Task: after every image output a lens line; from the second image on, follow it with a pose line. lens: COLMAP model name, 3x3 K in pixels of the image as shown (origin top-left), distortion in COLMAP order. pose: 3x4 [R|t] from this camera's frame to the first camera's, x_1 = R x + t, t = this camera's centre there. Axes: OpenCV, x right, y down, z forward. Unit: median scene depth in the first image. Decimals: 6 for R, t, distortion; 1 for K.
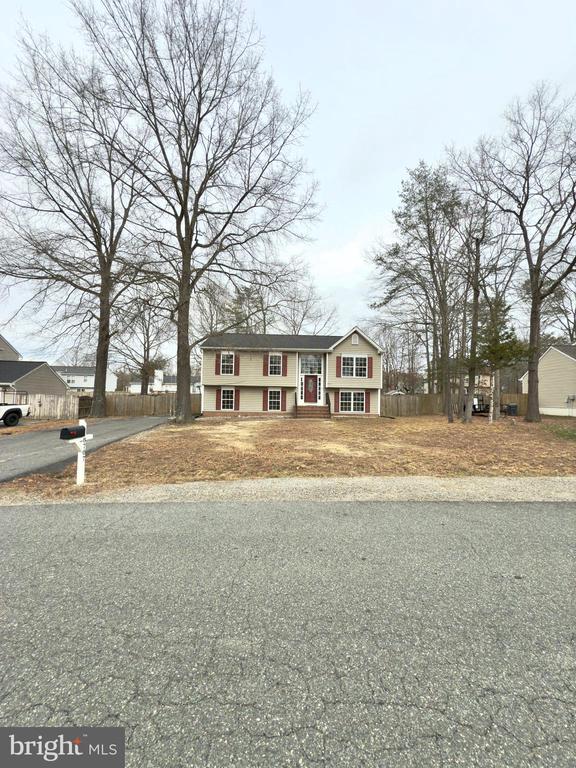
lens RADIAL K [[304.9, 0, 282.2], [0, 304.9, 386.1], [0, 0, 1]] dist [-0.001100, -0.000605]
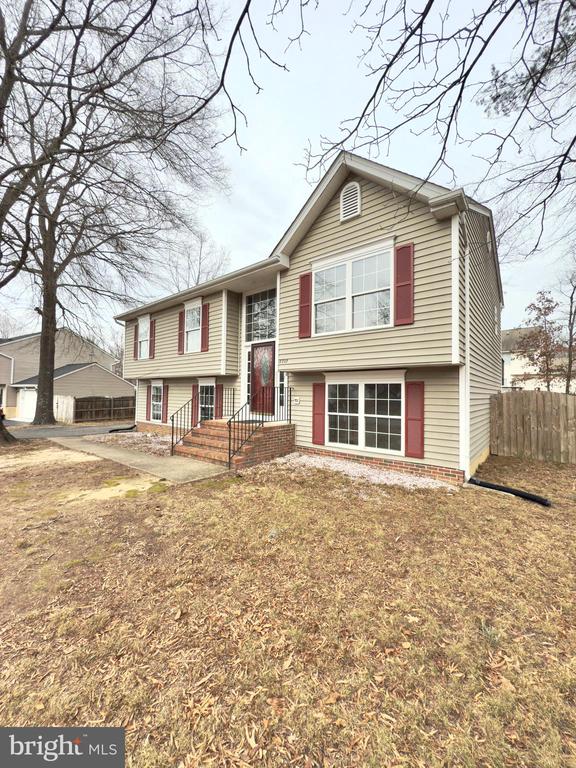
lens RADIAL K [[304.9, 0, 280.2], [0, 304.9, 388.8], [0, 0, 1]] dist [-0.001100, -0.000605]
pose [[0.766597, -0.016167, -0.641925, 0.360157], [-0.004955, 0.999504, -0.031090, 0.035425], [0.642109, 0.027014, 0.766137, 0.720137]]
